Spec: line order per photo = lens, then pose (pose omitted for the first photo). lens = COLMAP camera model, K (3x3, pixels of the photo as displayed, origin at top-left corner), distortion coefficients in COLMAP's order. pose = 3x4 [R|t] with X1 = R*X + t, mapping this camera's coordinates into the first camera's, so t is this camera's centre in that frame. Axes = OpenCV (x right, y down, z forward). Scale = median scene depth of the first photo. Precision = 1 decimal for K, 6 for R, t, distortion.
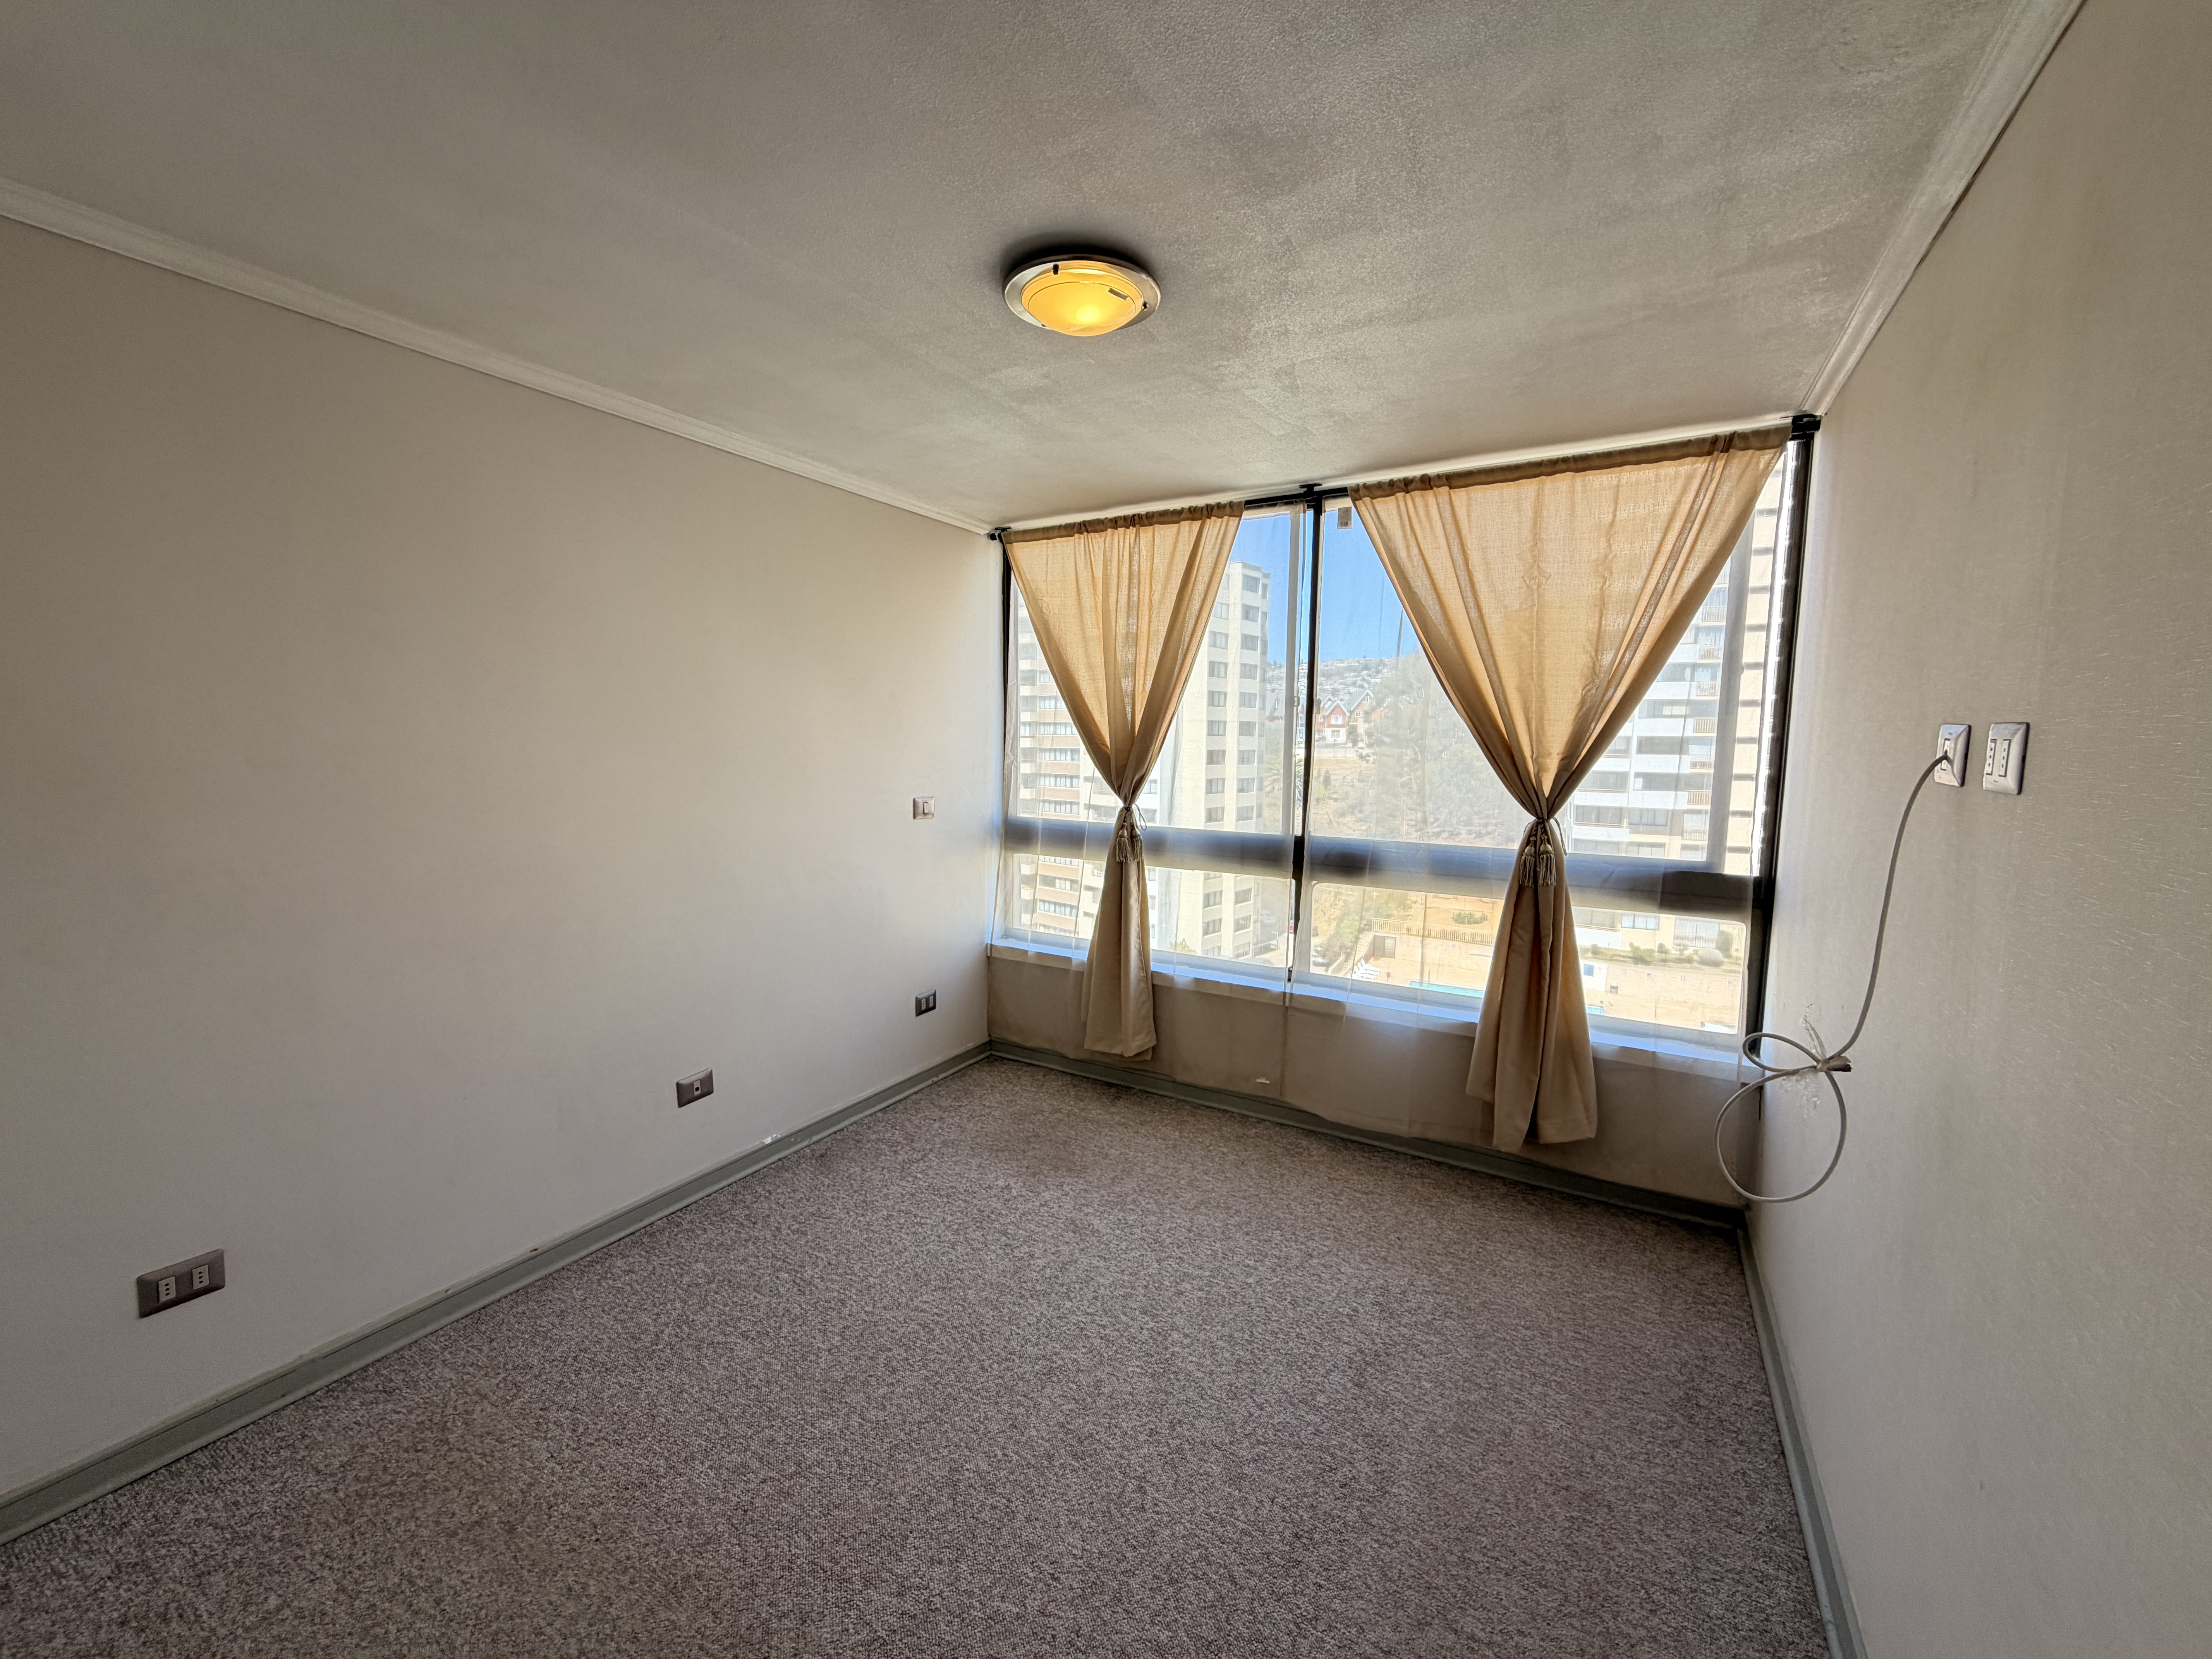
lens RADIAL K [[884.6, 0, 1104.6], [0, 884.6, 821.3], [0, 0, 1]] dist [0.004768, 0.000174]
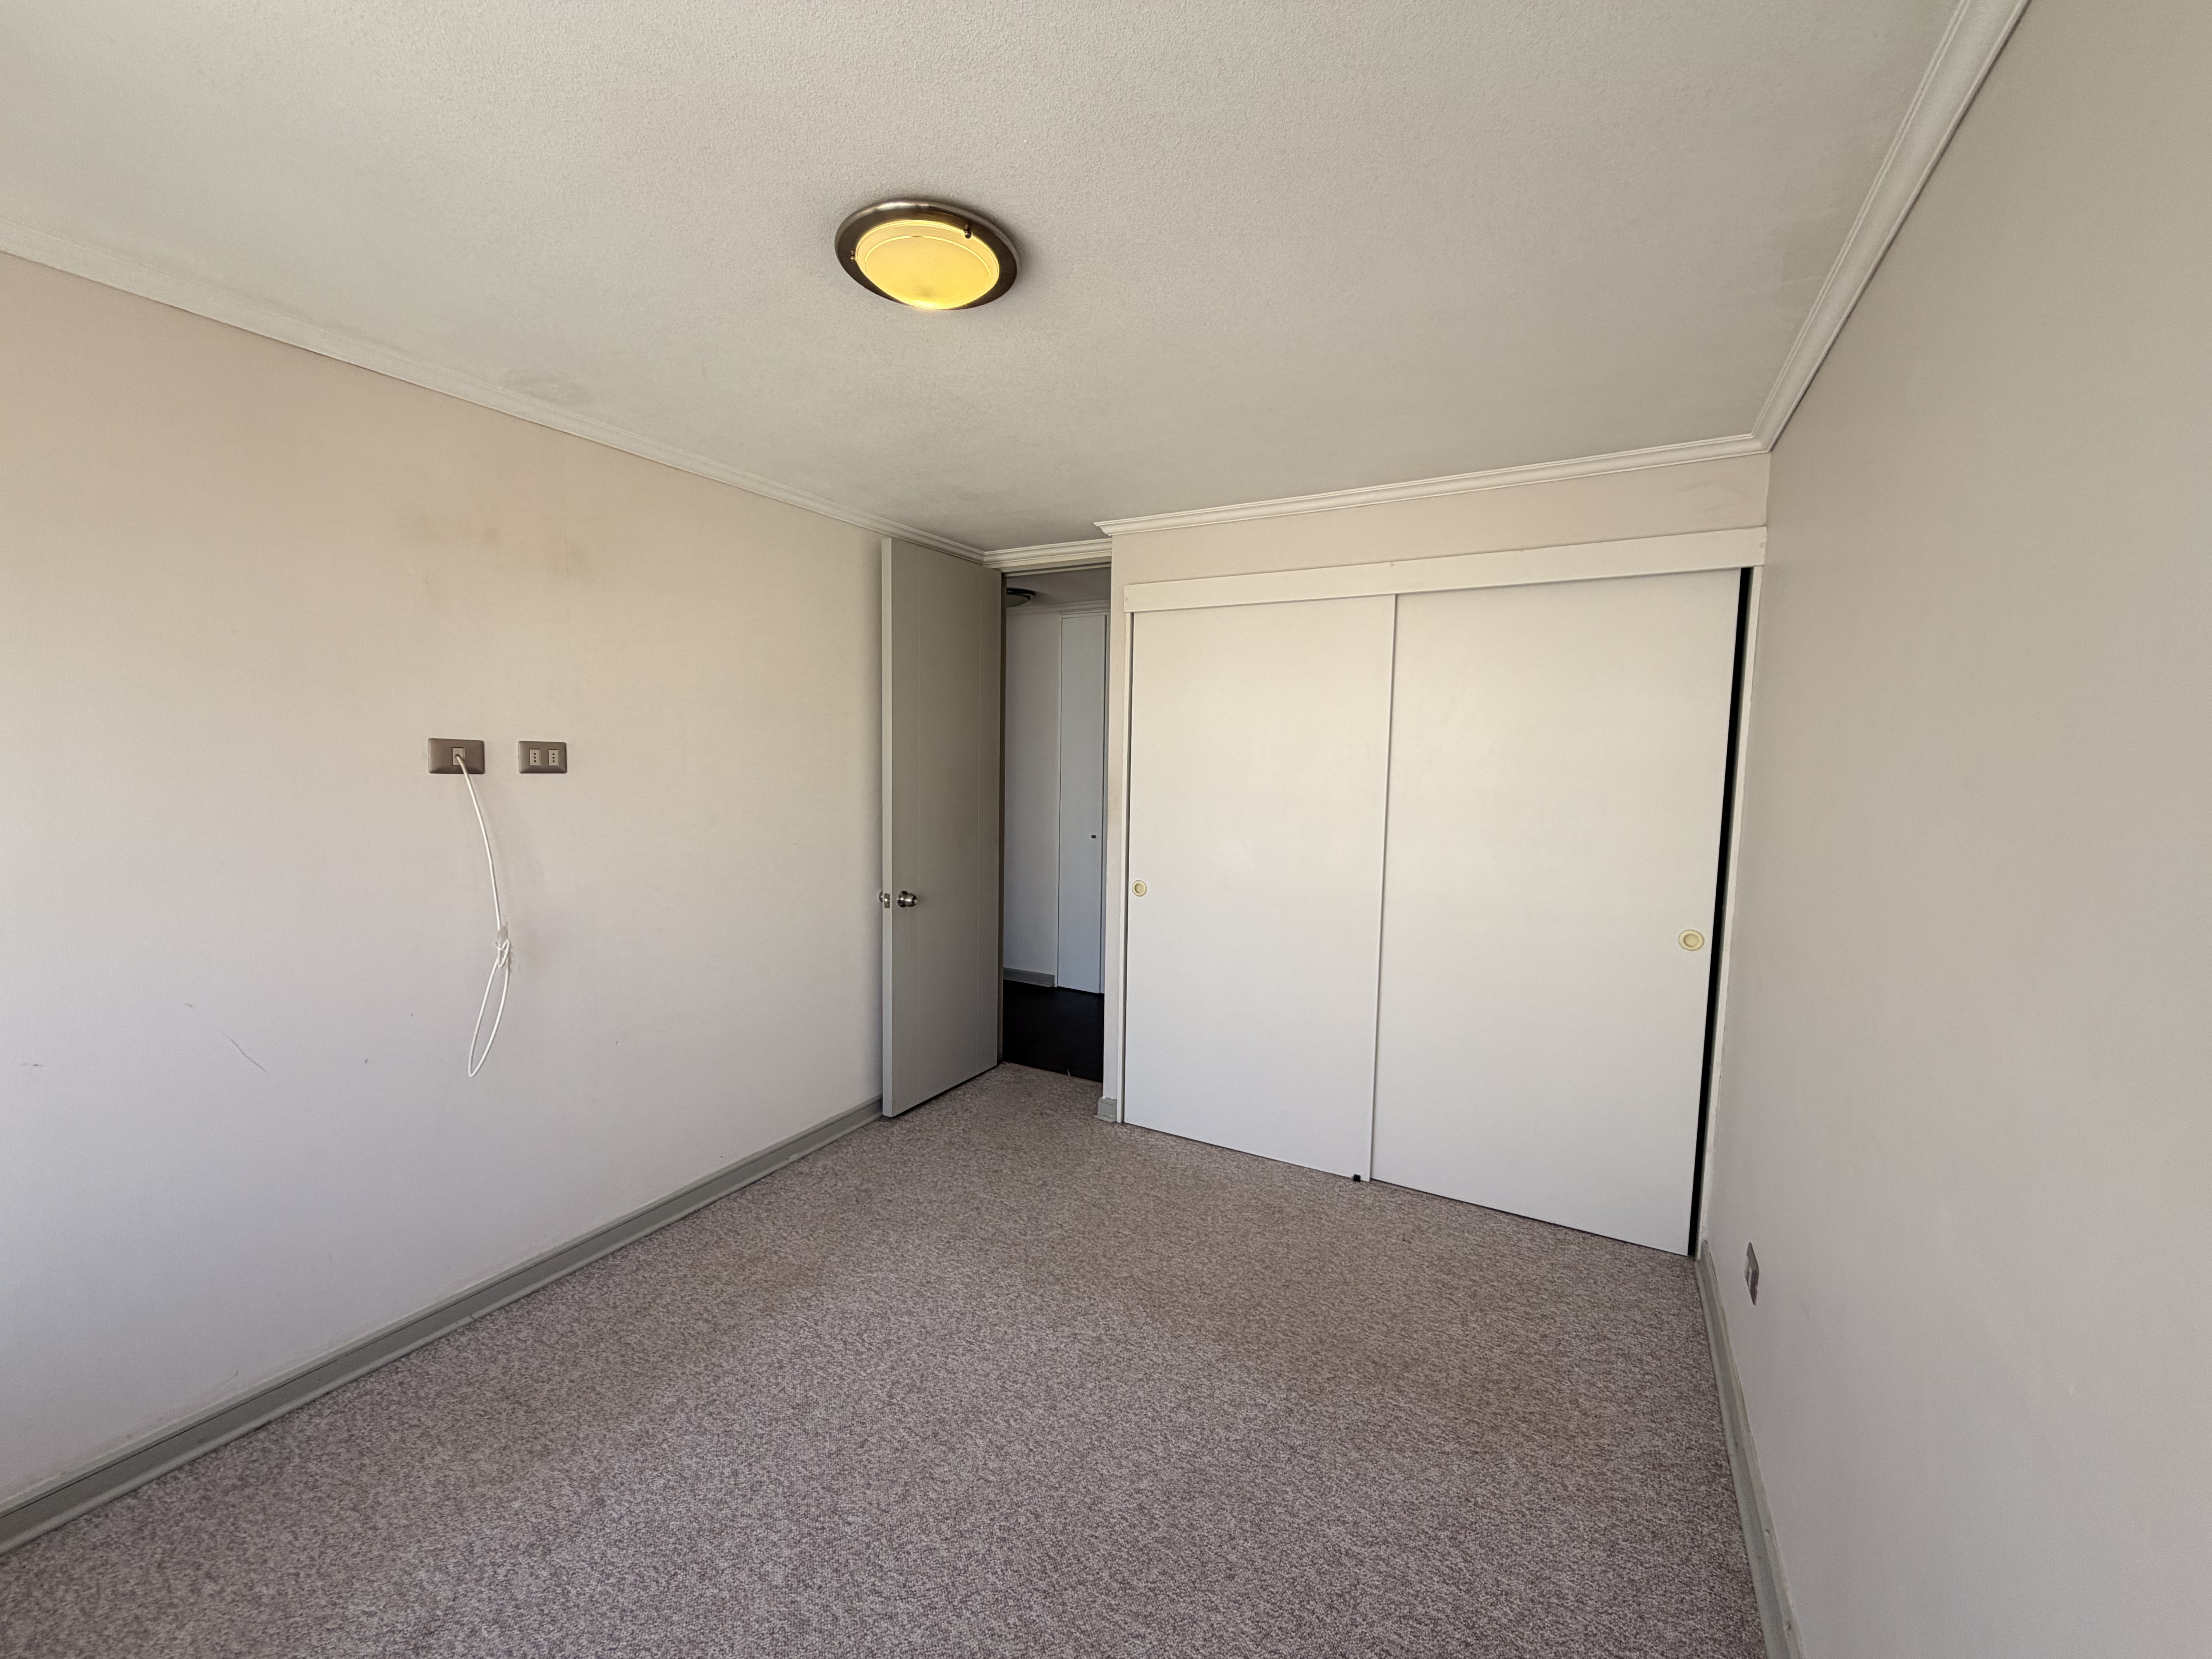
lens RADIAL K [[884.6, 0, 1108.0], [0, 884.6, 829.2], [0, 0, 1]] dist [0.004768, 0.000174]
pose [[-0.999327, -0.024056, -0.027704, -0.180091], [-0.028826, 0.981907, 0.187158, -0.197229], [0.022700, 0.187831, -0.981939, 1.853136]]
